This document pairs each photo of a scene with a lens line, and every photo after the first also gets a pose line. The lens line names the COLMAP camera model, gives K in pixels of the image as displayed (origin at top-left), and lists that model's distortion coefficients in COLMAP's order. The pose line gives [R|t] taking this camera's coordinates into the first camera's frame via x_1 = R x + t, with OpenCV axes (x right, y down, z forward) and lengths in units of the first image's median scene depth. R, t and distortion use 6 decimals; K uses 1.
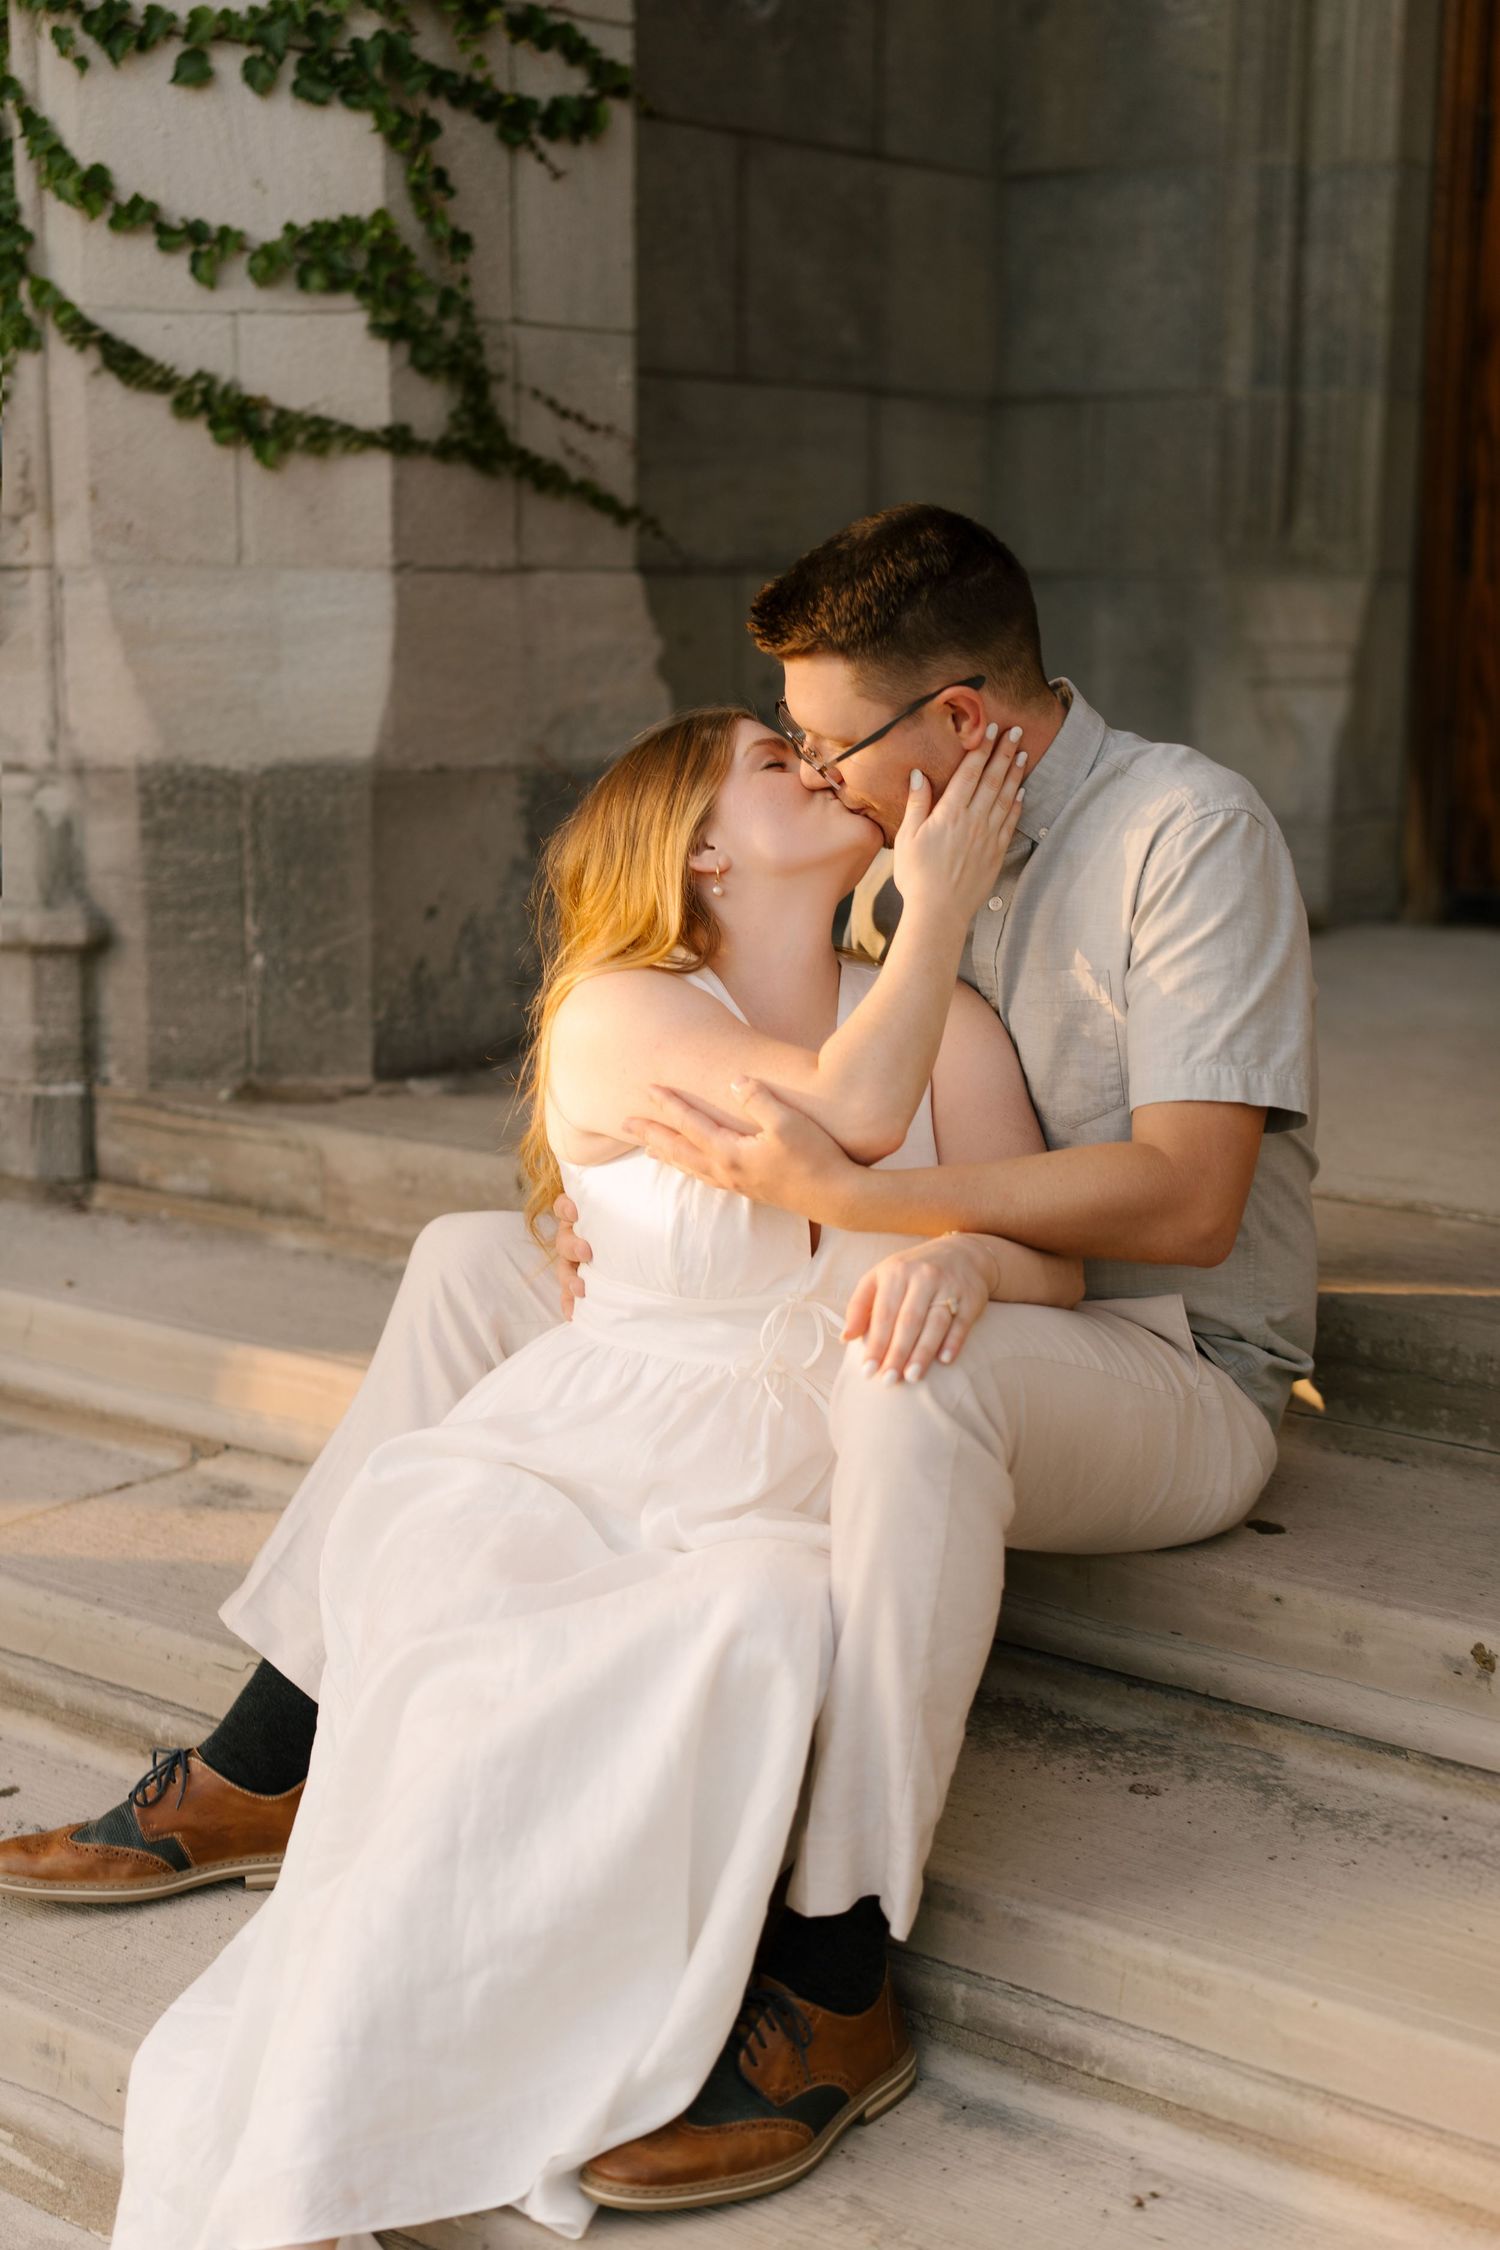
lens RADIAL K [[3203.0, 0, 744.7], [0, 3203.0, 1106.6], [0, 0, 1]] dist [0.055560, -0.024081]
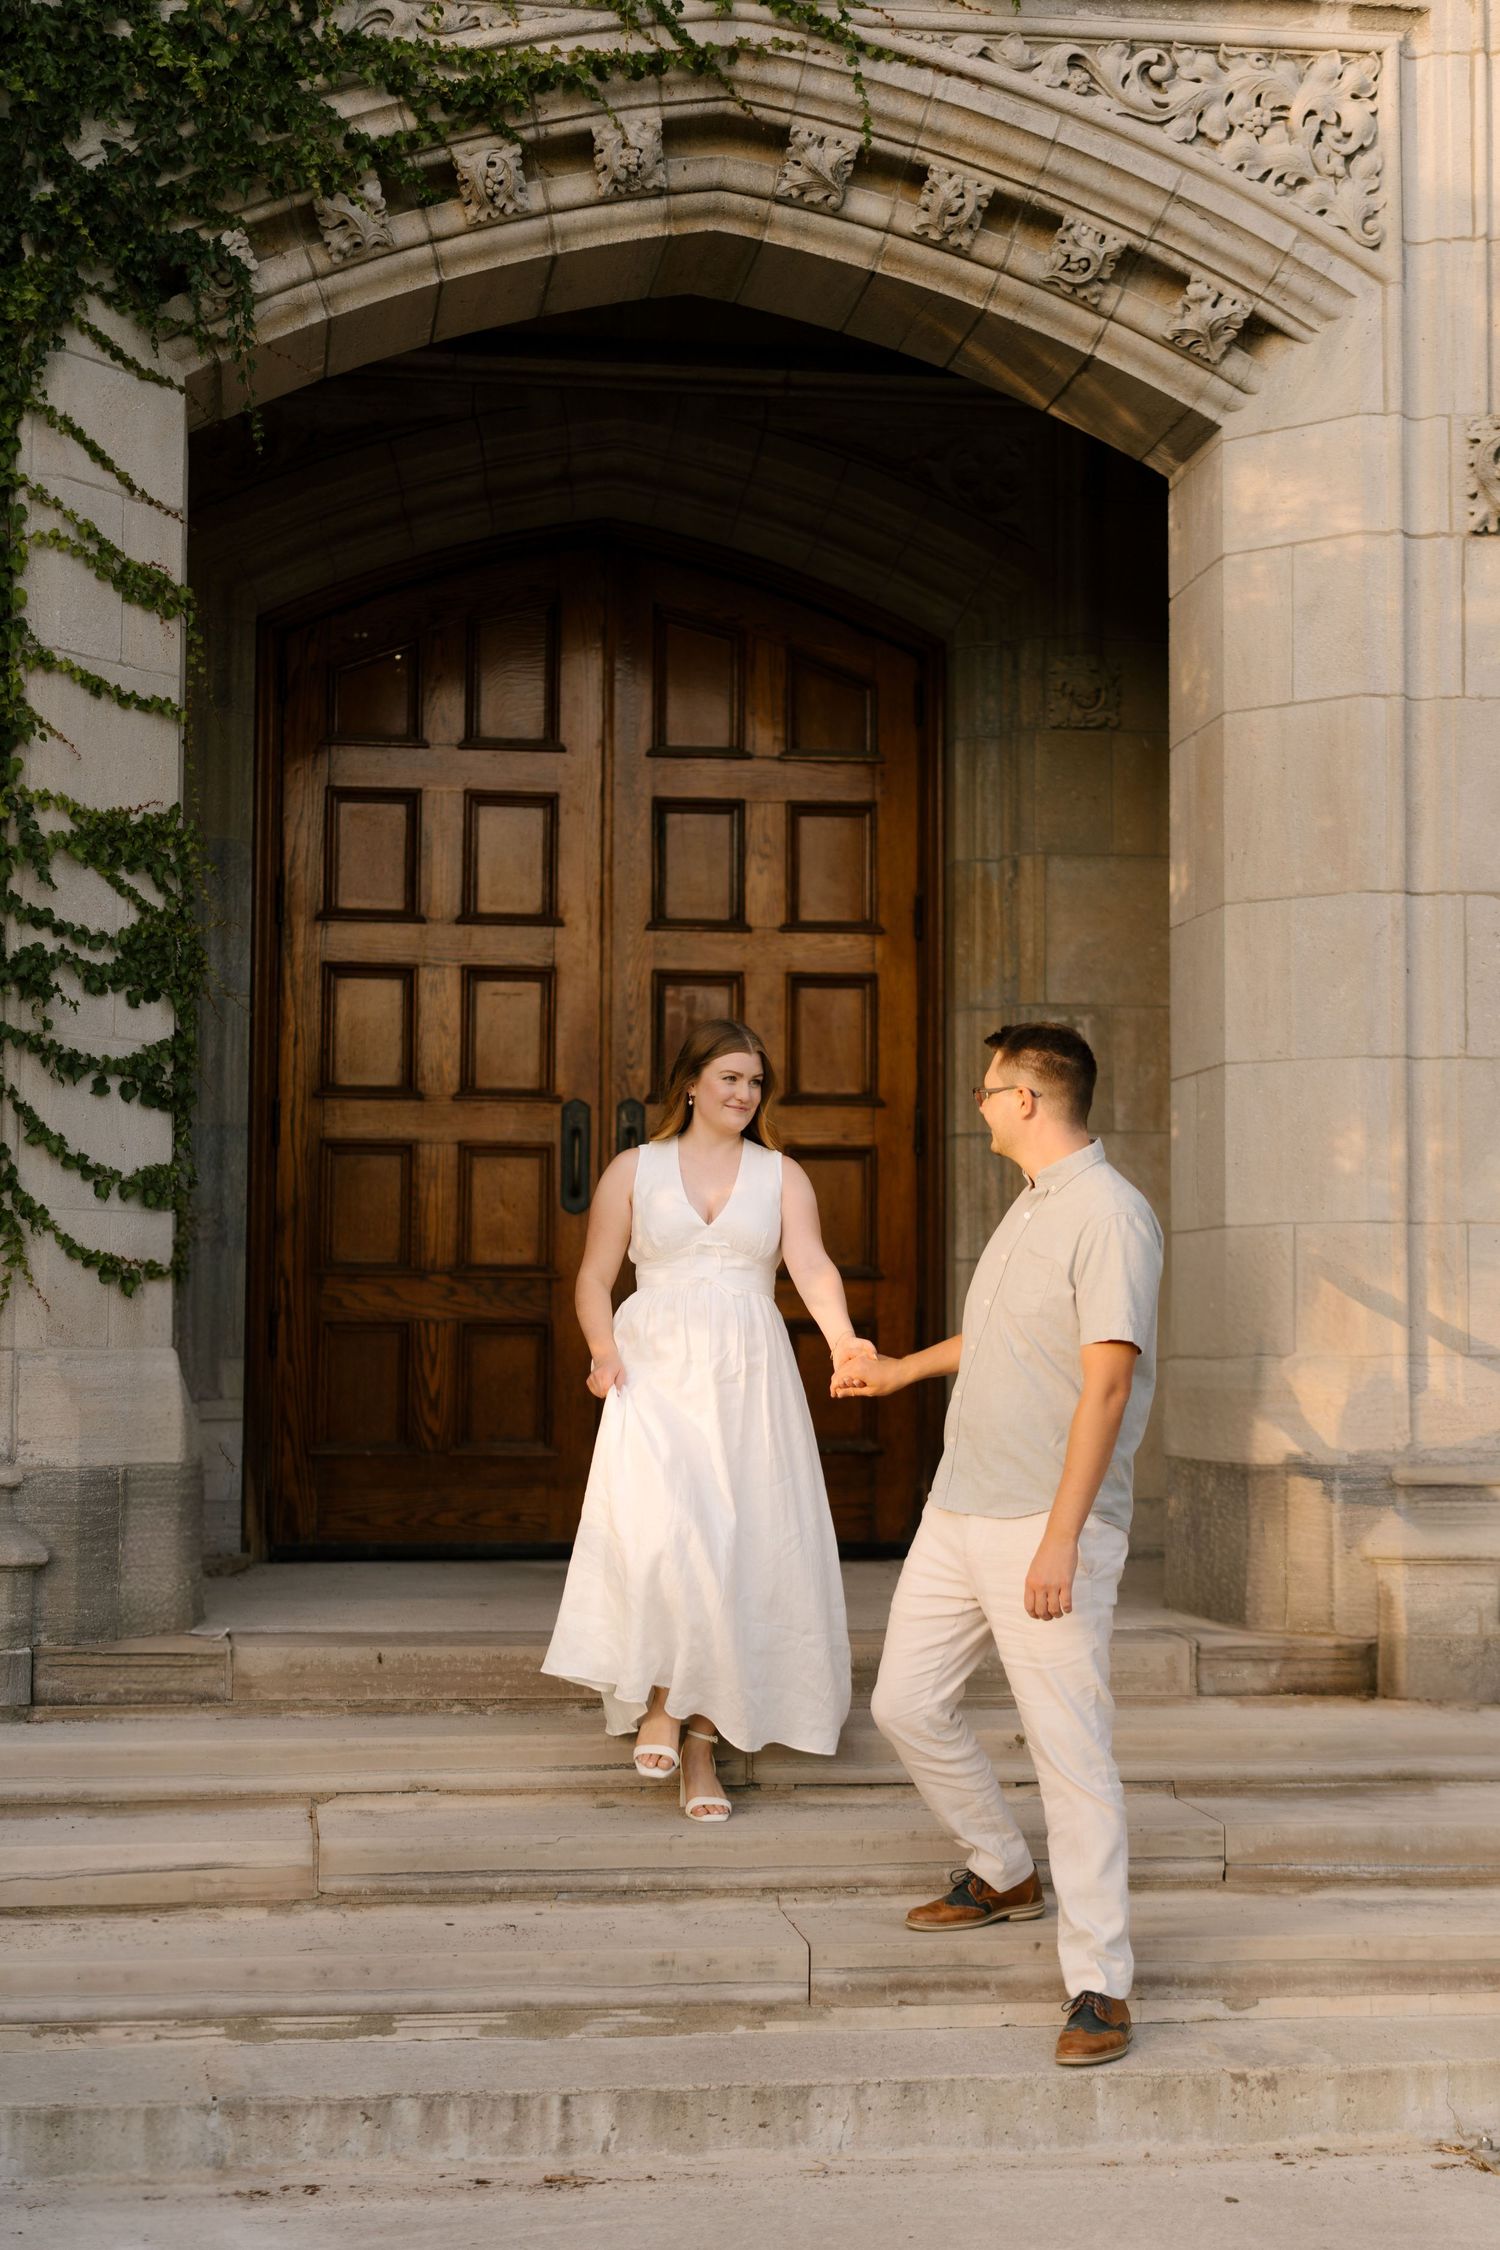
lens RADIAL K [[3152.7, 0, 740.3], [0, 3152.7, 1116.5], [0, 0, 1]] dist [0.044028, 0.037726]
pose [[0.679211, 0.056430, 0.731771, -1.238218], [0.122252, 0.974413, -0.188612, 0.084335], [-0.723690, 0.217567, 0.654933, -0.455825]]
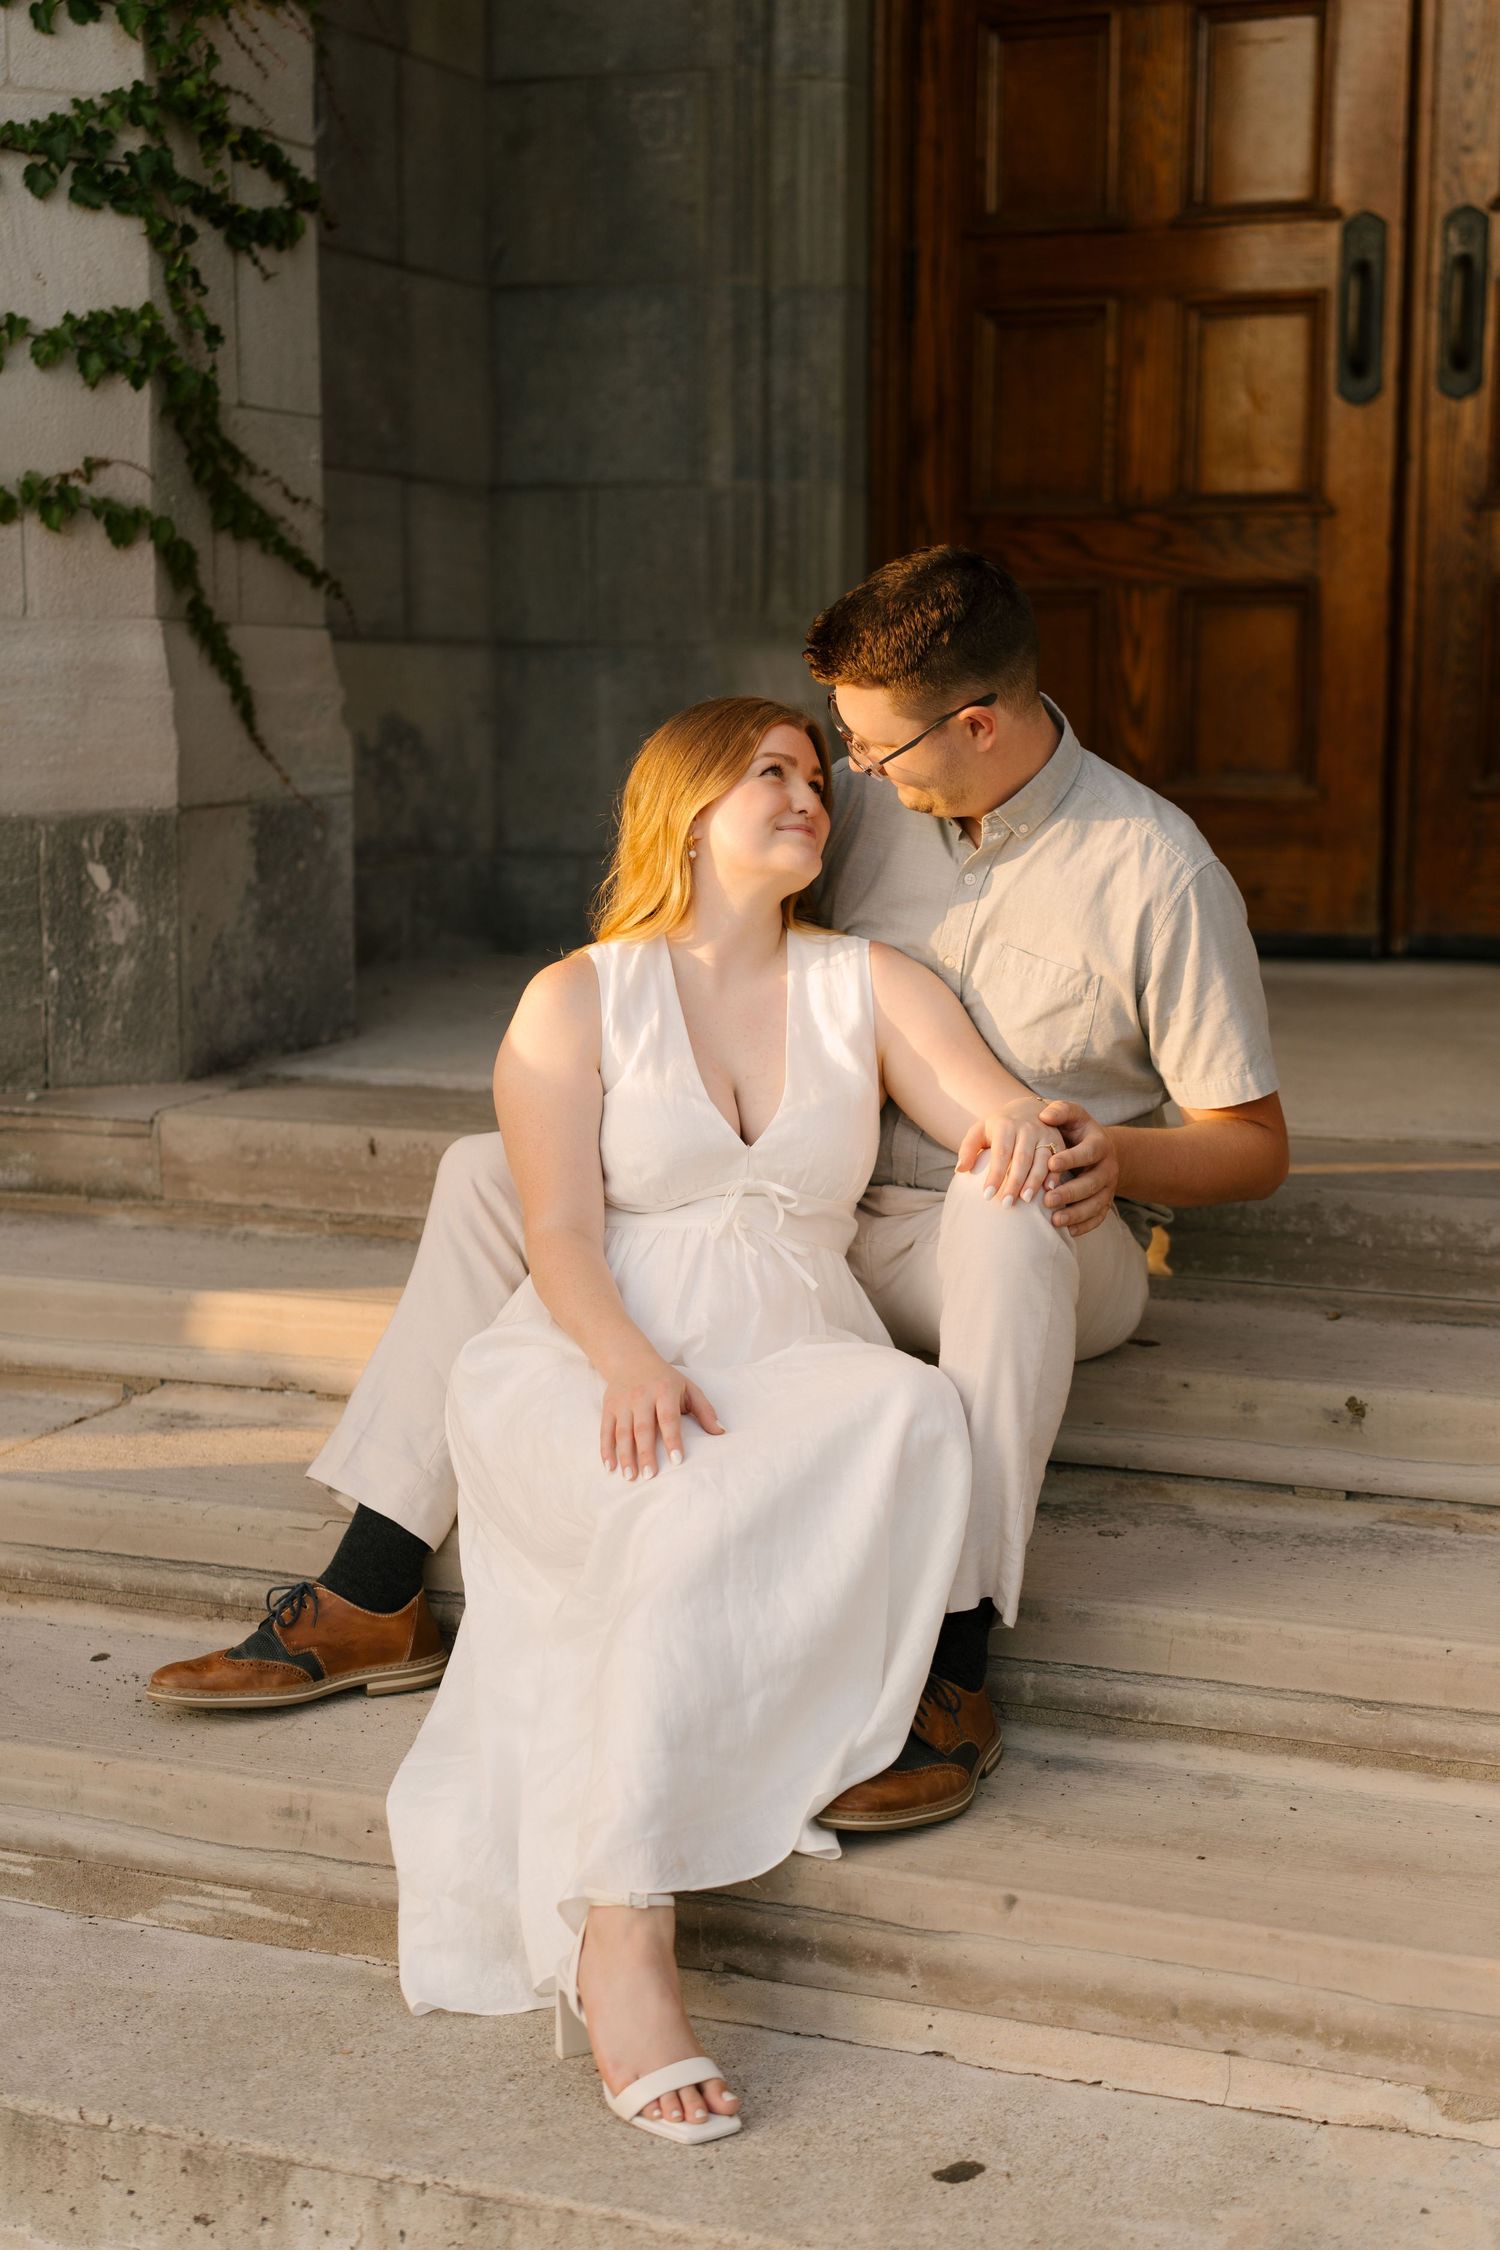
lens RADIAL K [[3313.2, 0, 750.0], [0, 3313.2, 1125.0], [0, 0, 1]] dist [0.061674, -0.079679]
pose [[0.957943, -0.041649, 0.283920, -0.253997], [0.051111, 0.998355, -0.025995, 0.049122], [-0.282370, 0.039413, 0.958496, -0.163814]]
